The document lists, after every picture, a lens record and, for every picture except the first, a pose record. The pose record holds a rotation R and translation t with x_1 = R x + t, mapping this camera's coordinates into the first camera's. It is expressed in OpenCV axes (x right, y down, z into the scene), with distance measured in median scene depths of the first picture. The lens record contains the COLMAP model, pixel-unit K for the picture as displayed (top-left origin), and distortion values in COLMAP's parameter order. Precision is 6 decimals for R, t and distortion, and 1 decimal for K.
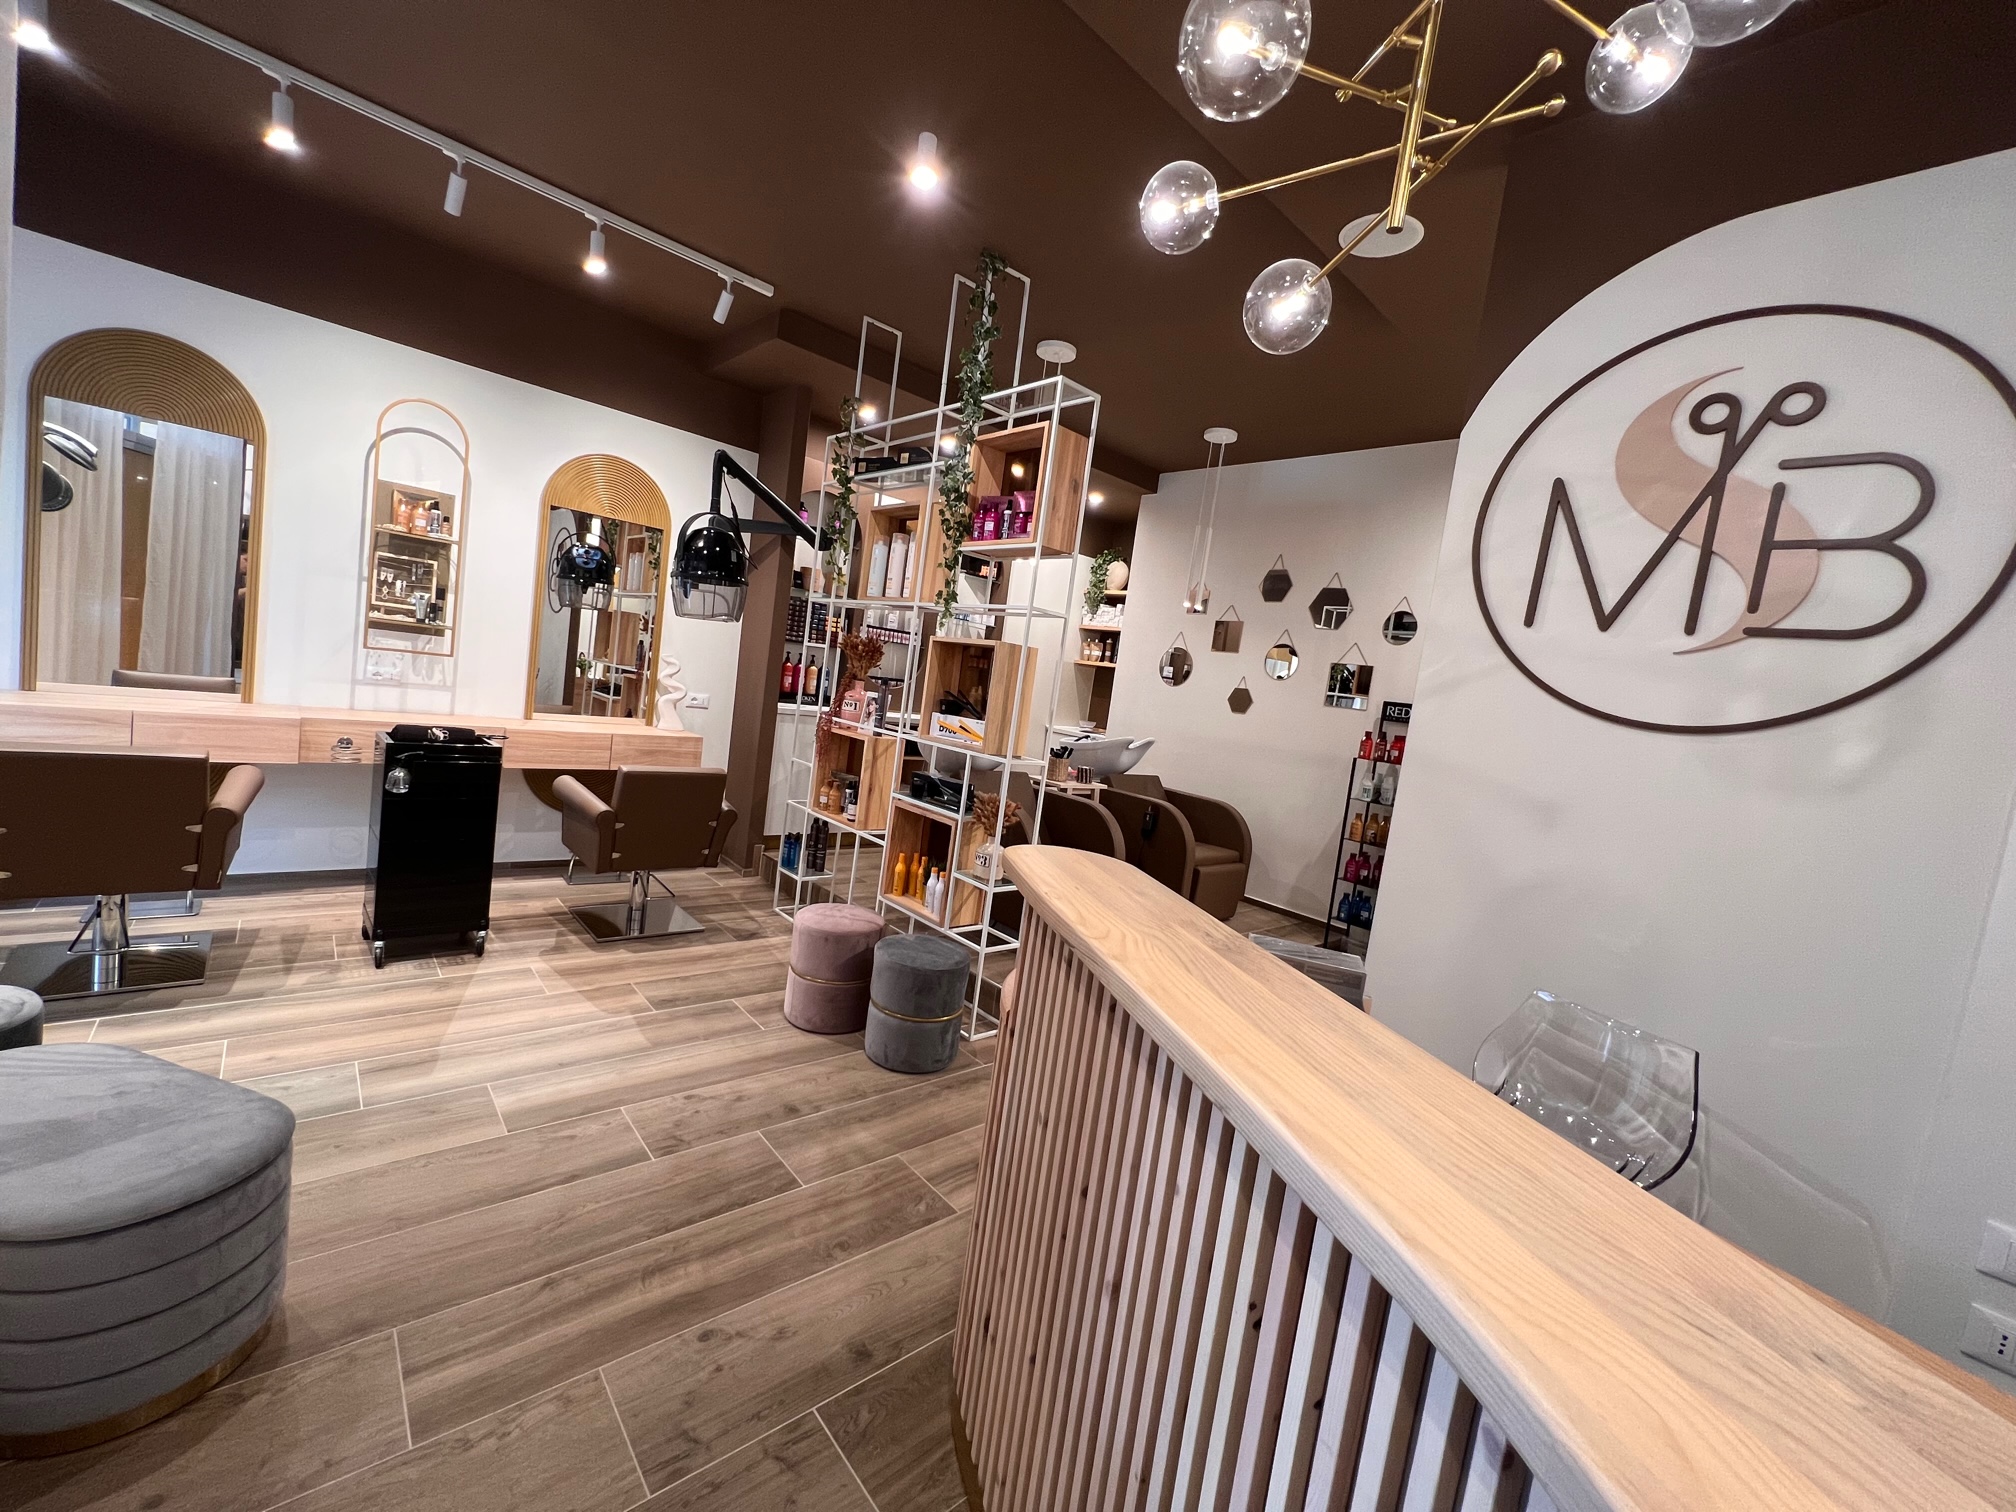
lens RADIAL K [[805.4, 0, 998.9], [0, 805.4, 750.7], [0, 0, 1]] dist [-0.004241, 0.001371]
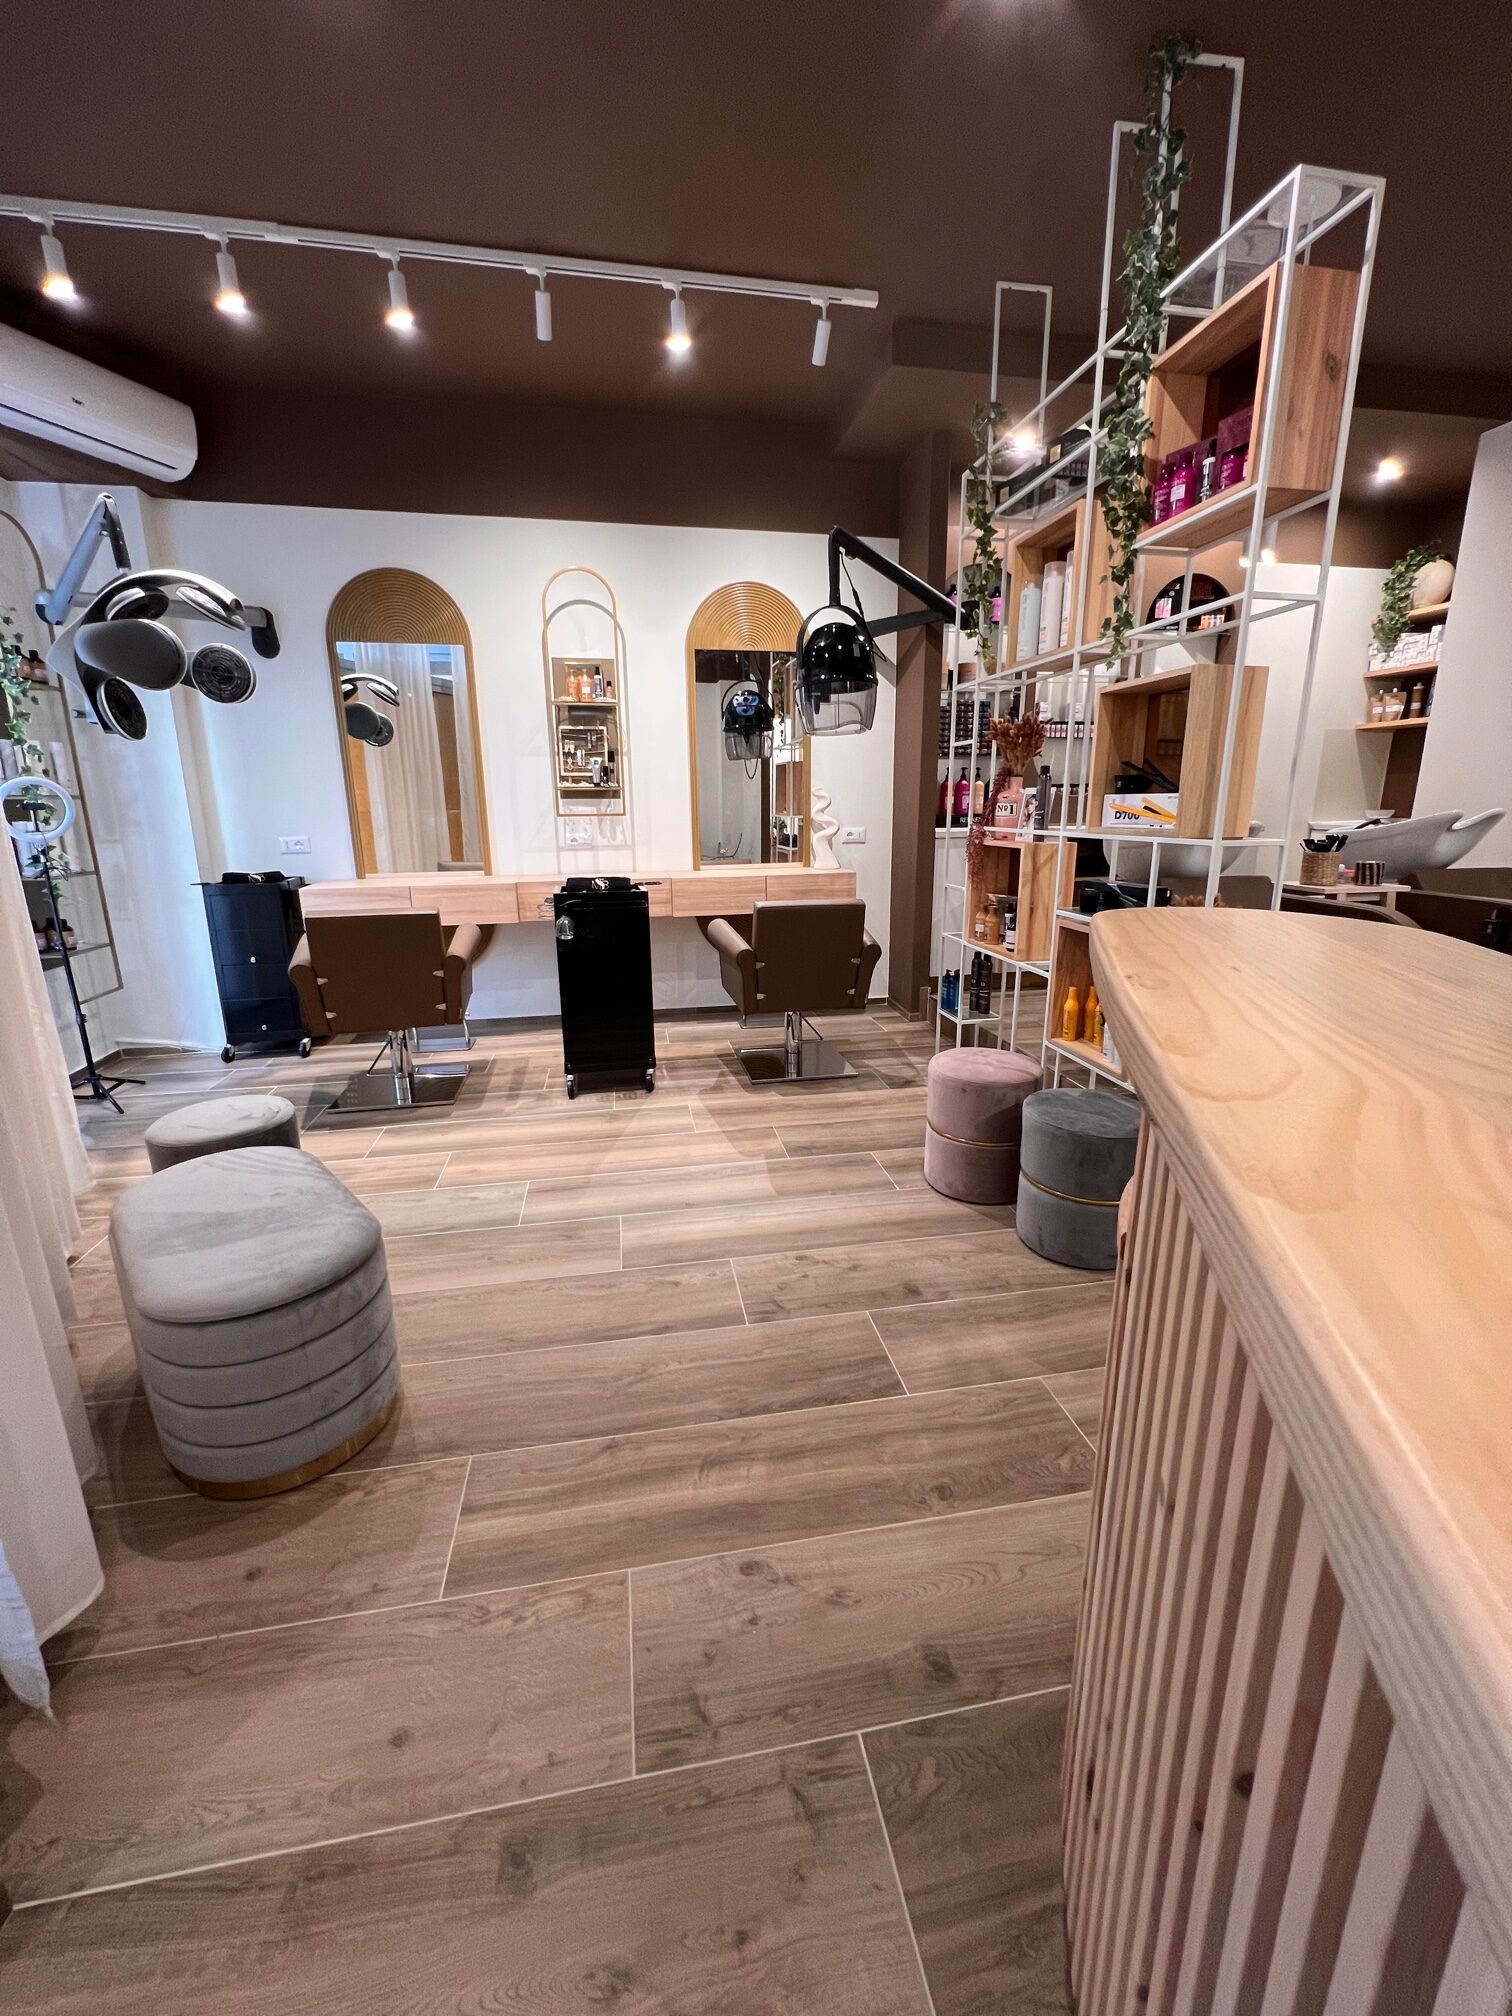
lens RADIAL K [[805.4, 0, 762.9], [0, 805.4, 999.2], [0, 0, 1]] dist [-0.004241, 0.001371]
pose [[0.850268, -0.016347, -0.526096, 0.036319], [0.077405, 0.992534, 0.094261, 0.044769], [0.520627, -0.120869, 0.845185, 0.191868]]
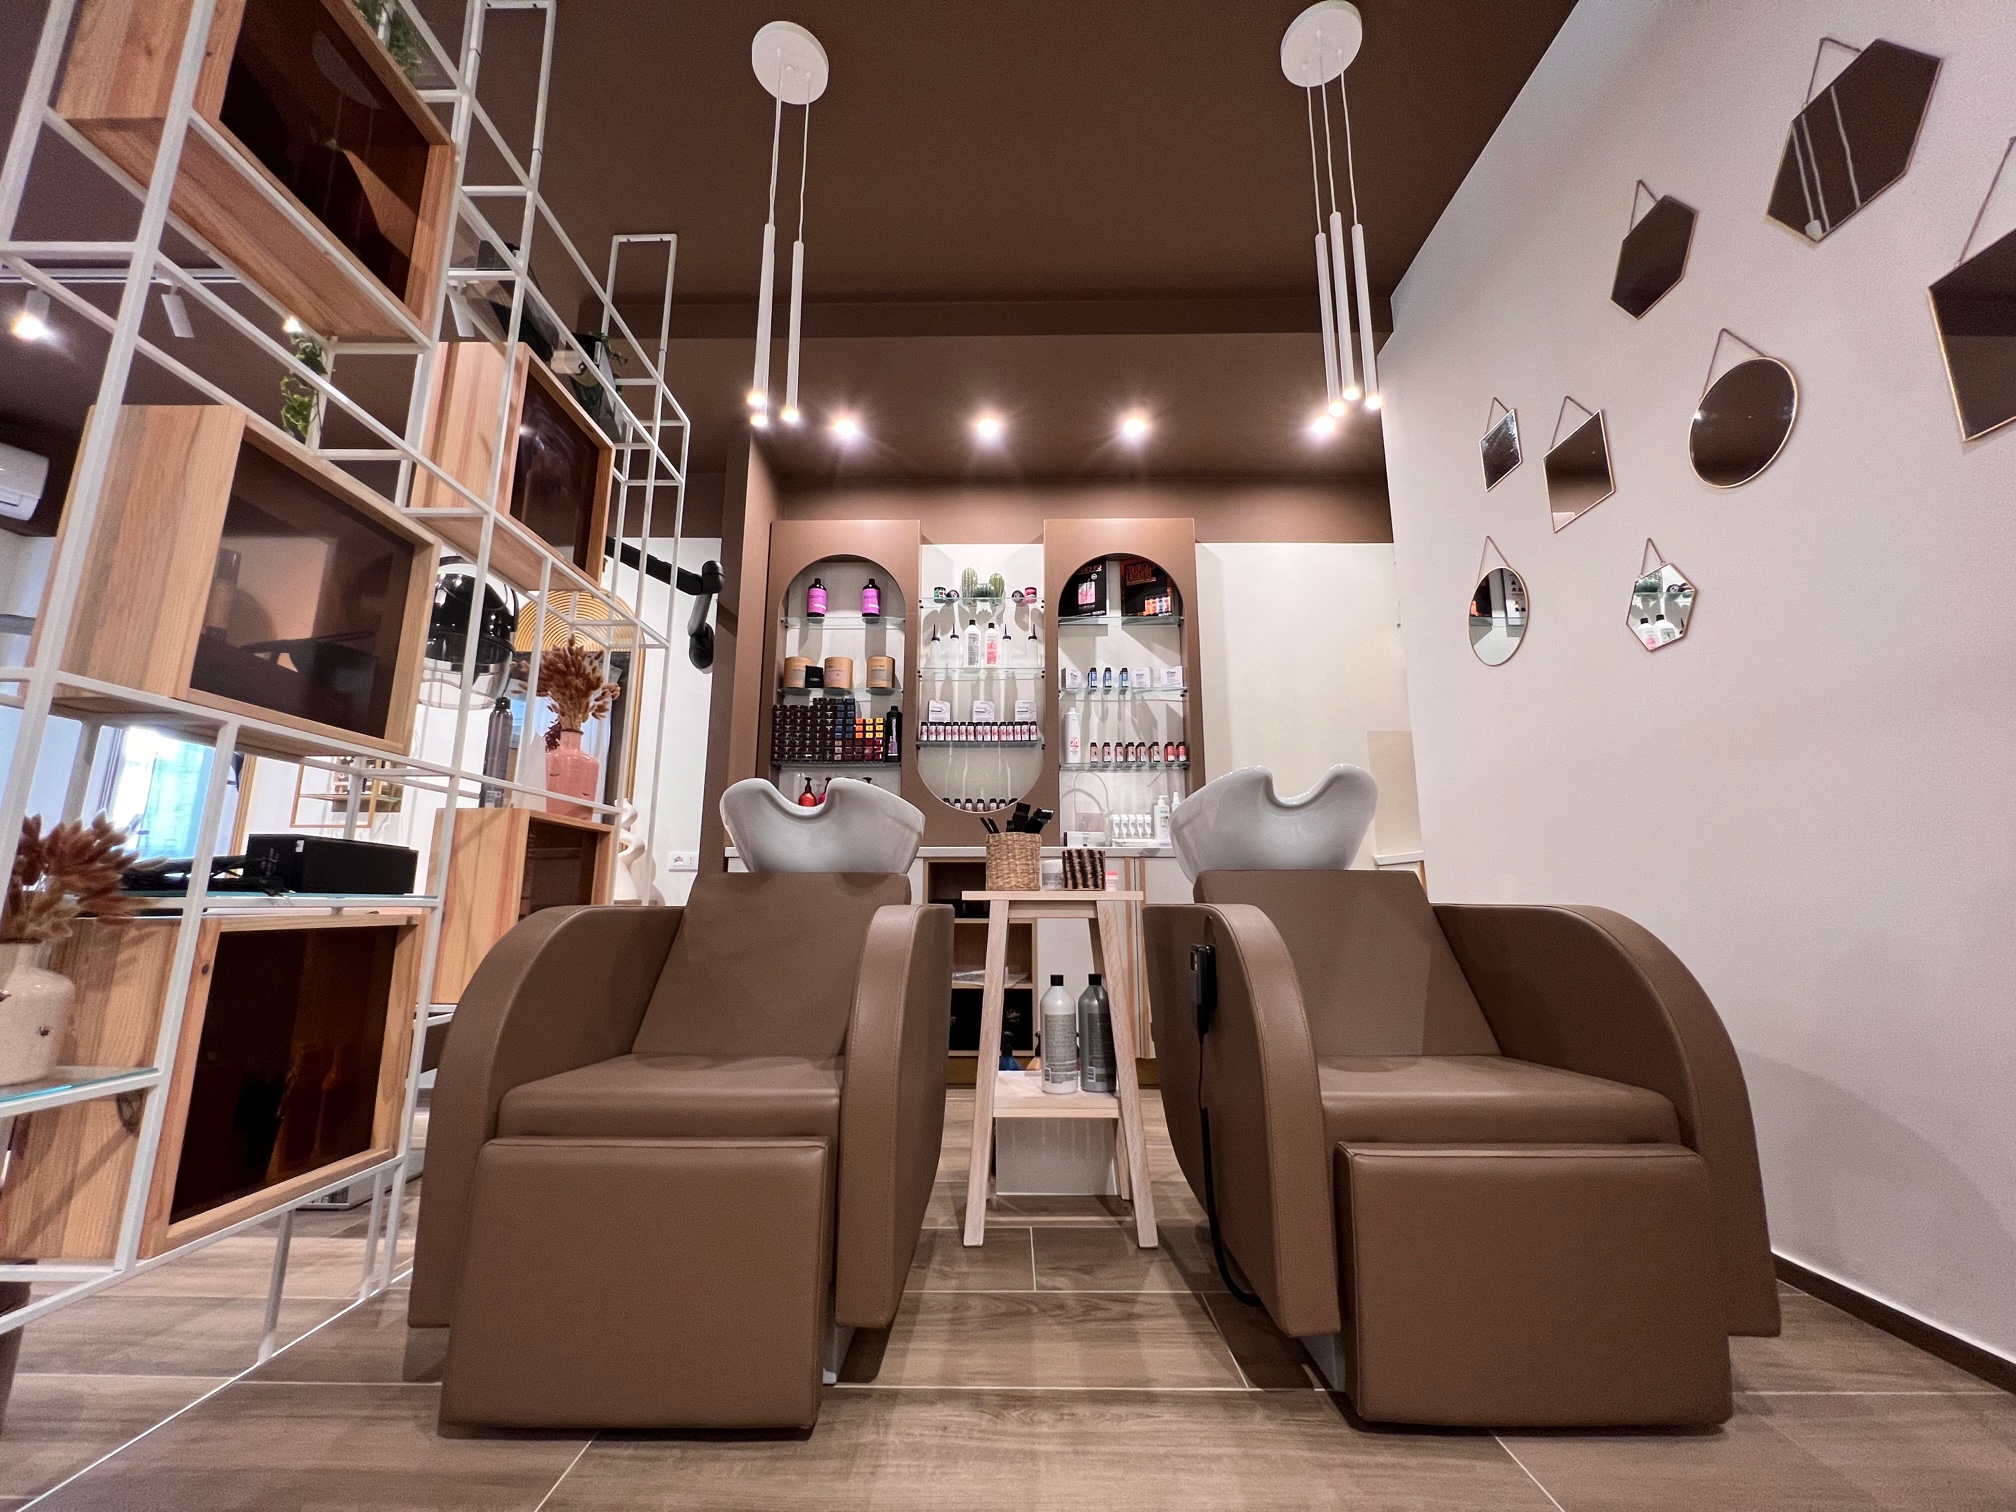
lens RADIAL K [[805.4, 0, 1004.7], [0, 805.4, 752.0], [0, 0, 1]] dist [-0.004241, 0.001371]
pose [[0.733462, -0.253054, -0.630870, 0.469533], [0.034271, 0.940705, -0.337490, 0.147235], [0.678866, 0.225916, 0.698644, 0.965618]]
